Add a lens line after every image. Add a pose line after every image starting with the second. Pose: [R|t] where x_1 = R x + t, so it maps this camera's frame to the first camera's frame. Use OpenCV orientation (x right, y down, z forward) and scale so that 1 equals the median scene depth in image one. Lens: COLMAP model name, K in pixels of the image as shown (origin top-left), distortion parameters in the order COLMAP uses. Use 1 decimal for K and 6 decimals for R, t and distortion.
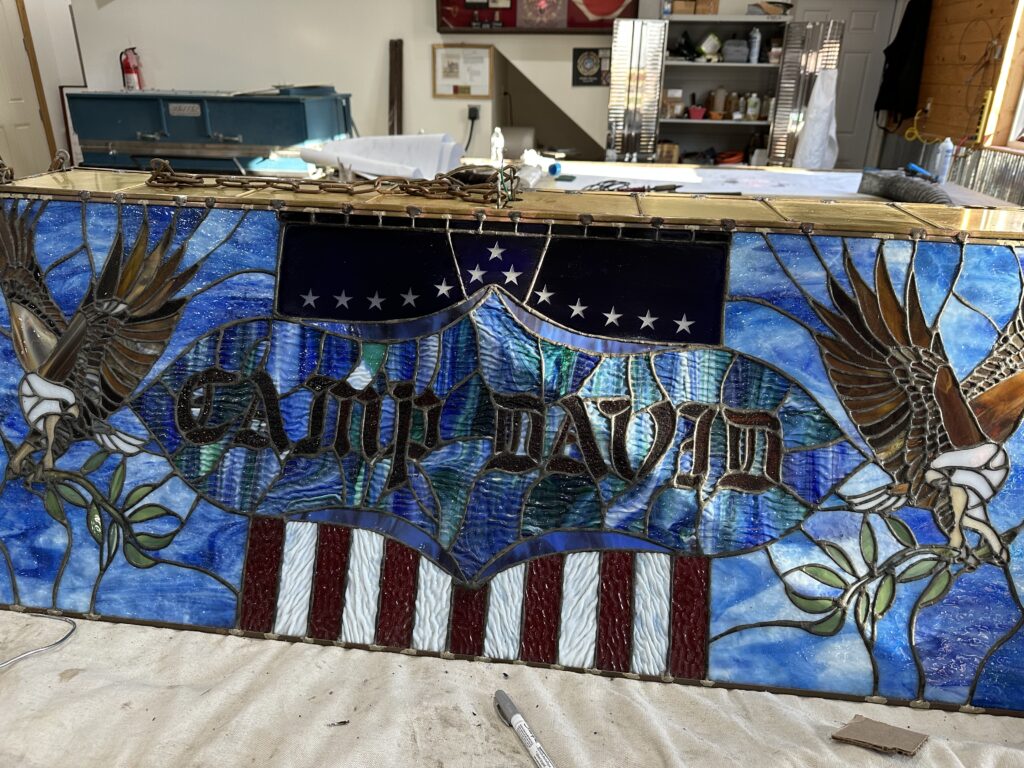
lens RADIAL K [[695.1, 0, 512.0], [0, 695.1, 384.0], [0, 0, 1]] dist [-0.004006, -0.004567]
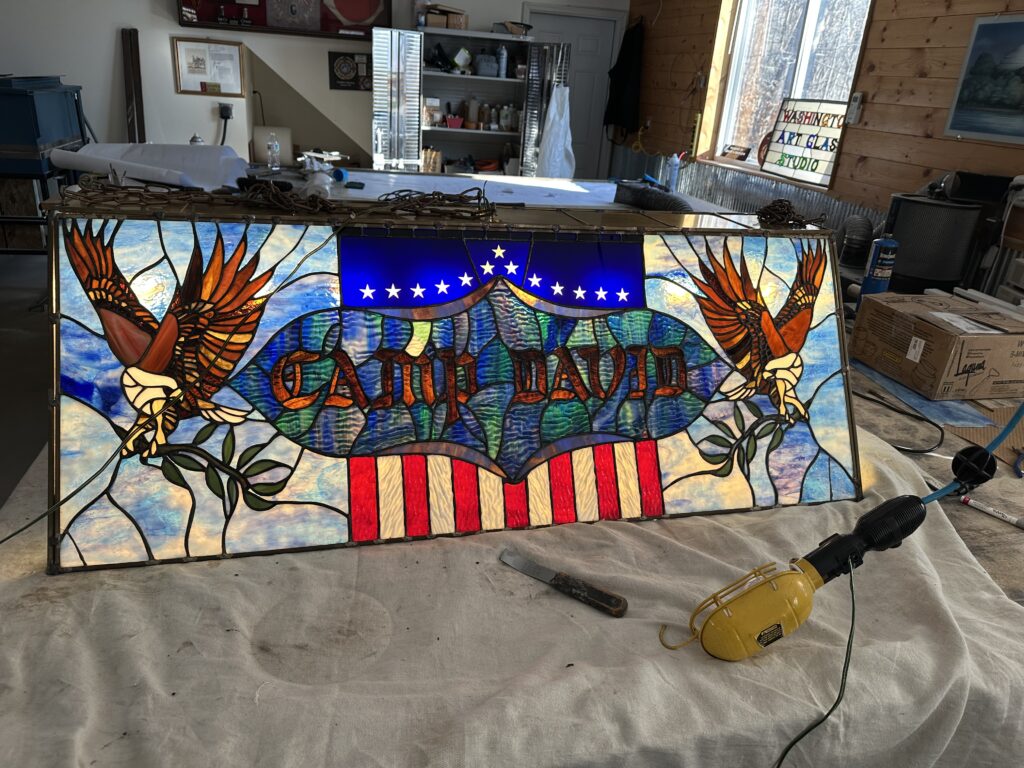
lens RADIAL K [[713.8, 0, 512.0], [0, 713.8, 384.0], [0, 0, 1]] dist [0.100210, -0.154560]
pose [[0.929176, -0.097198, 0.356630, -0.545968], [0.100199, 0.994916, 0.010098, 0.067594], [-0.355798, 0.026352, 0.934191, -0.384013]]
